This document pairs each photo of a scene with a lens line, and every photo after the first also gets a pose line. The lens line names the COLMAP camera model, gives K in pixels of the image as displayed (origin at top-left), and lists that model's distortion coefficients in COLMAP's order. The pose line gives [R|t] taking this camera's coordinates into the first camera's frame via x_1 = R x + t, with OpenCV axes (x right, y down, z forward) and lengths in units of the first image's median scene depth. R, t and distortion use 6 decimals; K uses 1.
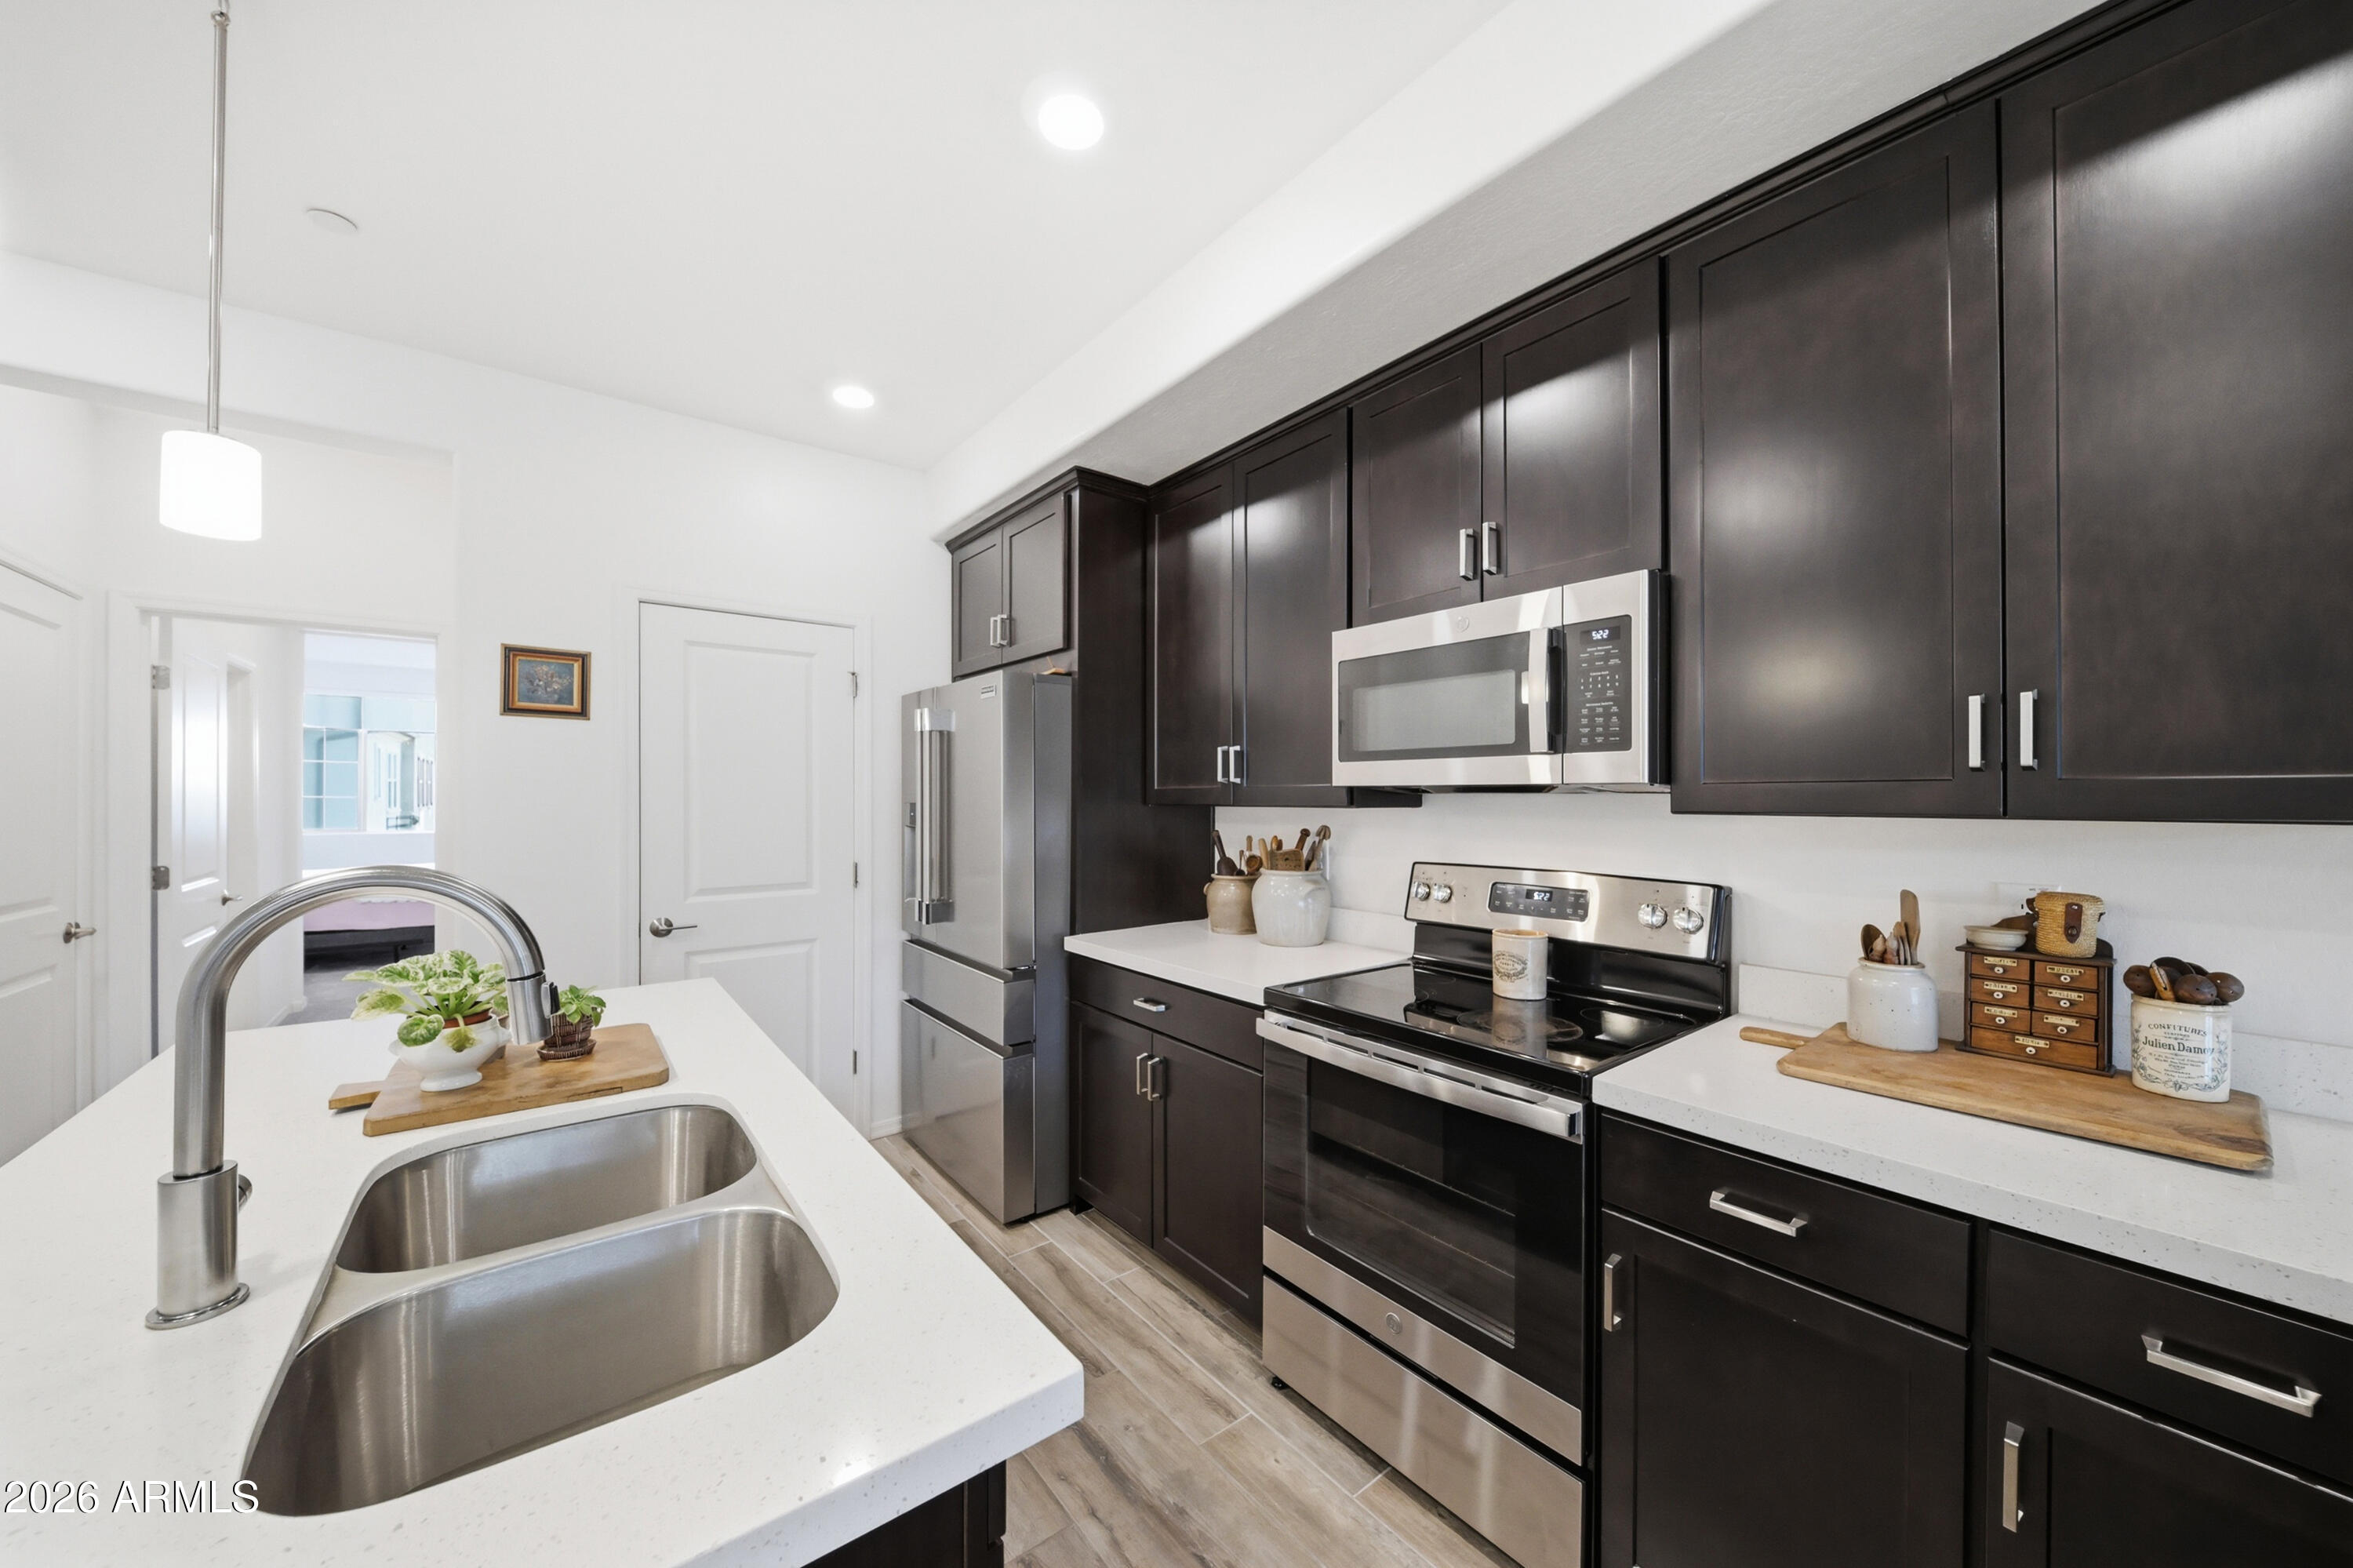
lens RADIAL K [[835.9, 0, 1176.1], [0, 835.9, 797.1], [0, 0, 1]] dist [0.009872, -0.008178]
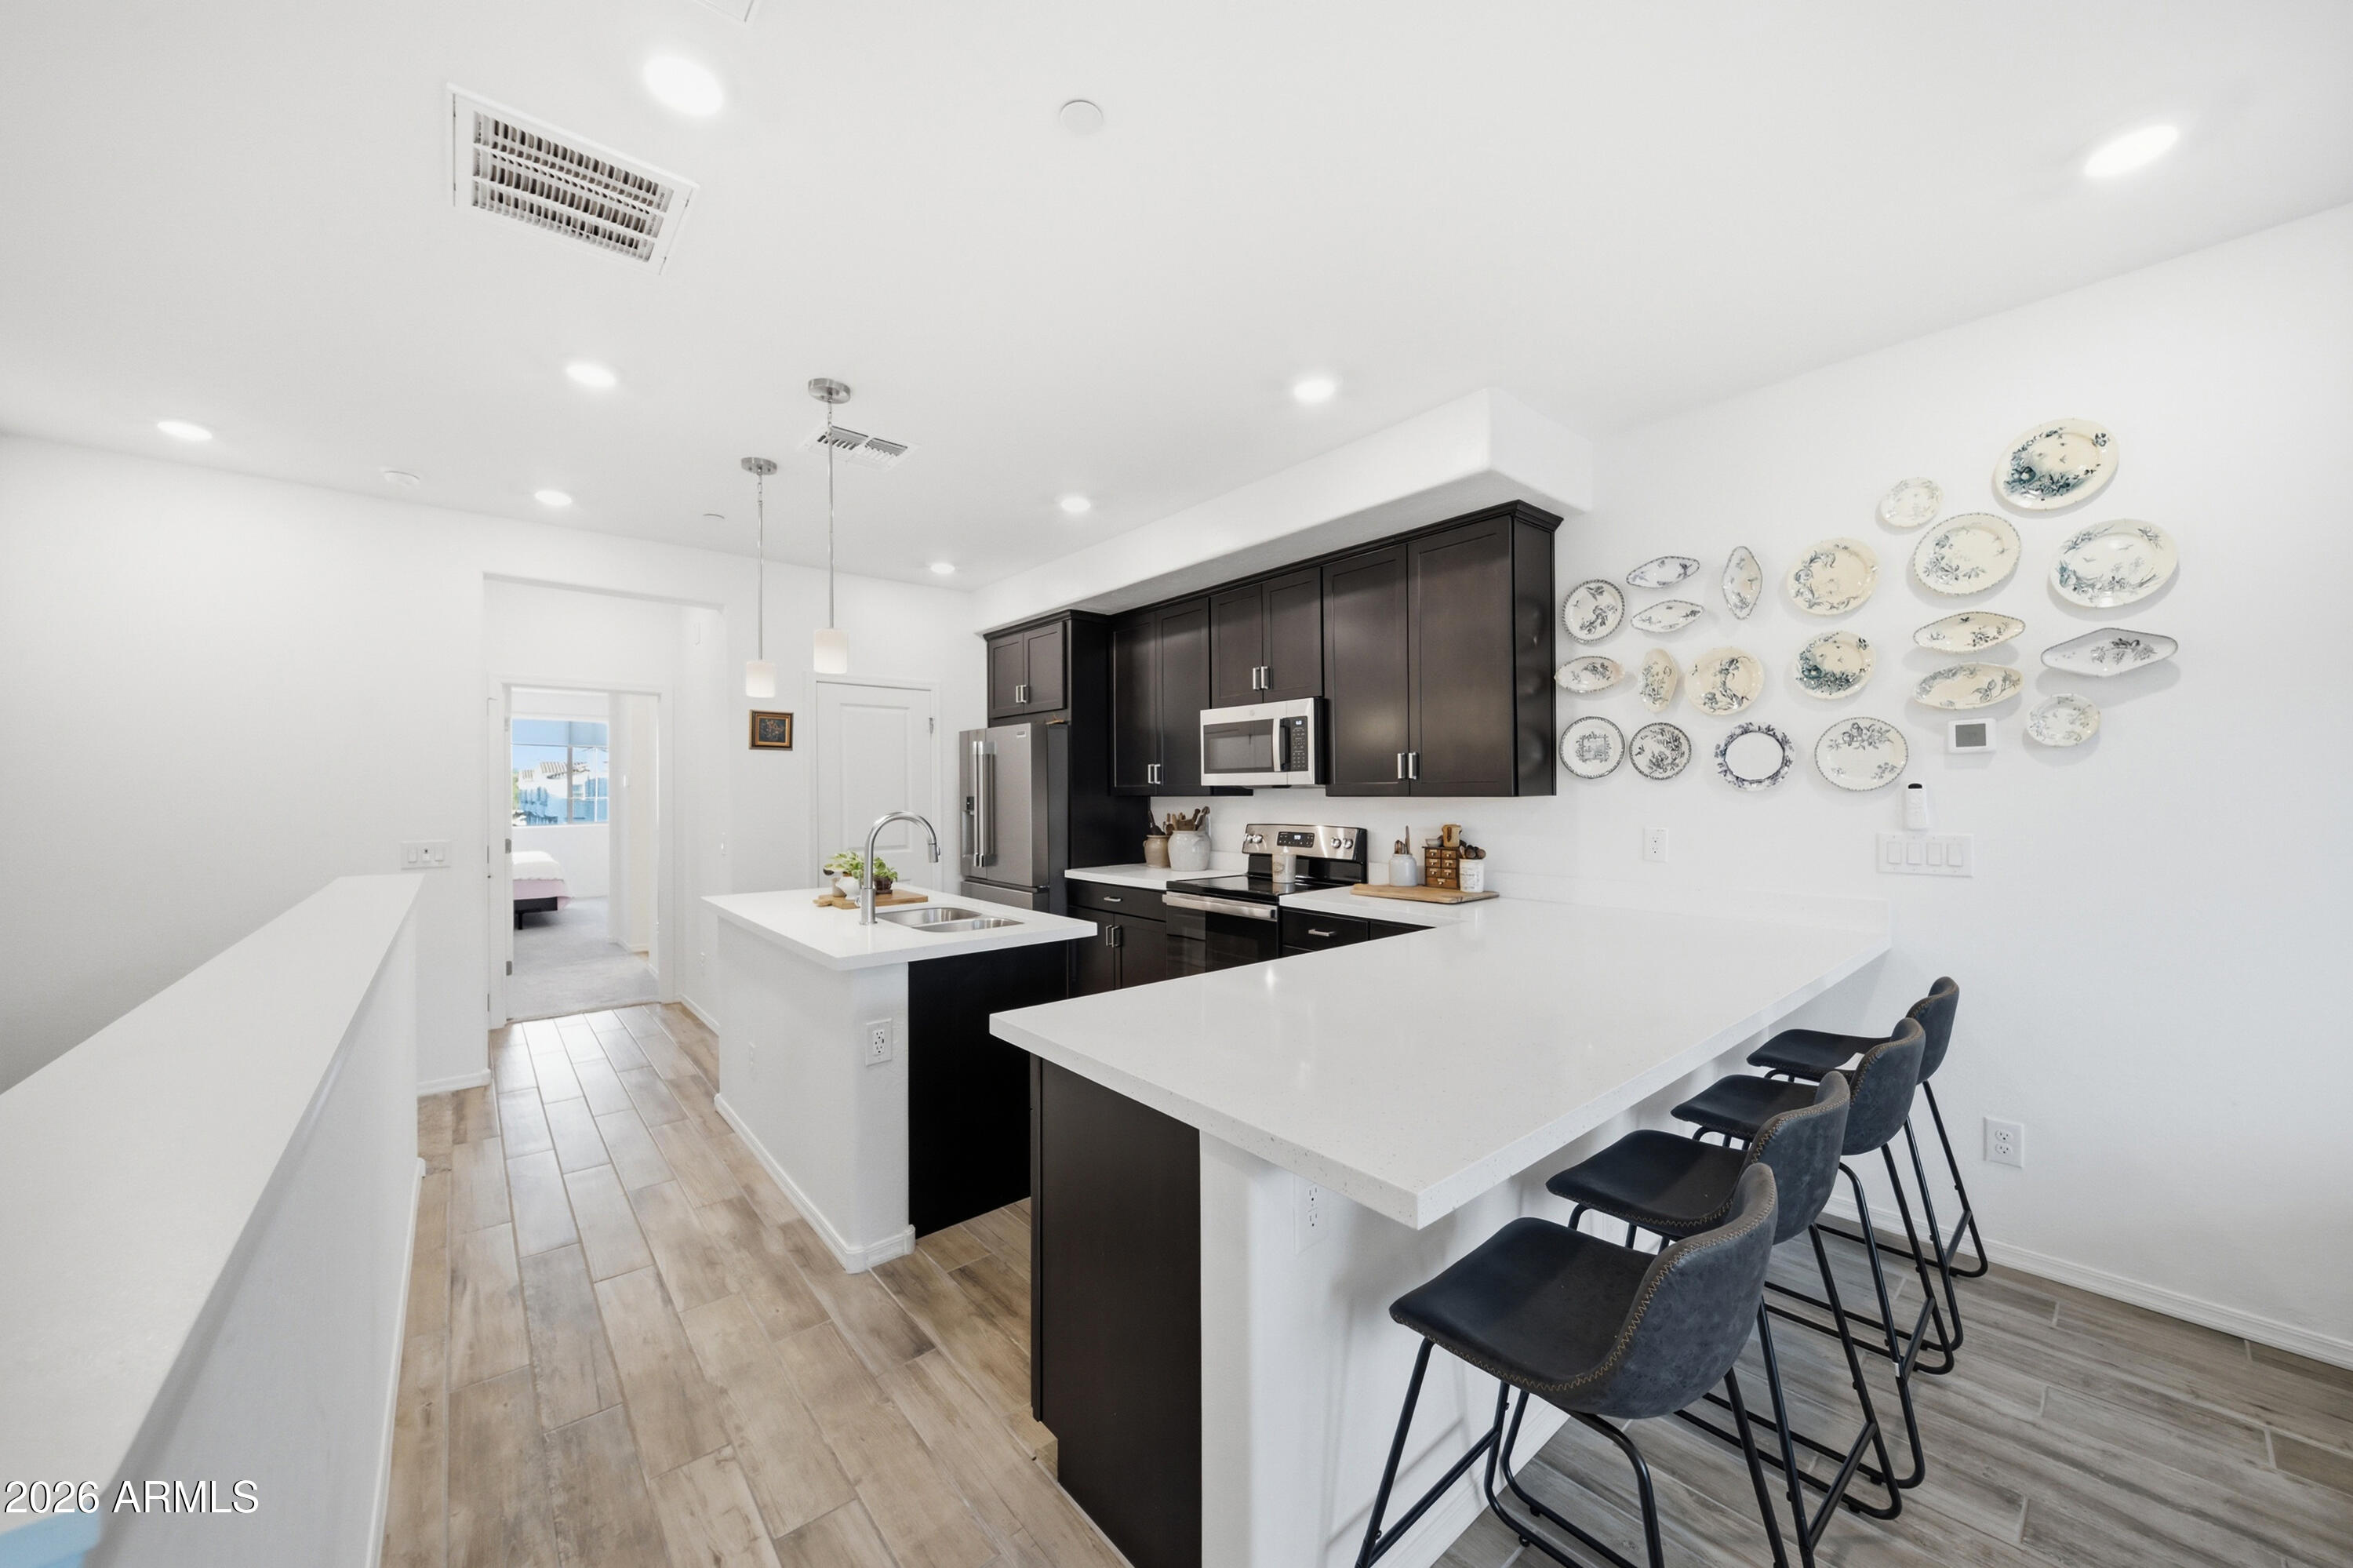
lens RADIAL K [[835.9, 0, 1176.1], [0, 835.9, 797.1], [0, 0, 1]] dist [0.009872, -0.008178]
pose [[0.999022, -0.006899, 0.043679, 0.032041], [0.006746, 0.999971, 0.003668, 0.006087], [-0.043703, -0.003369, 0.999039, -0.933011]]
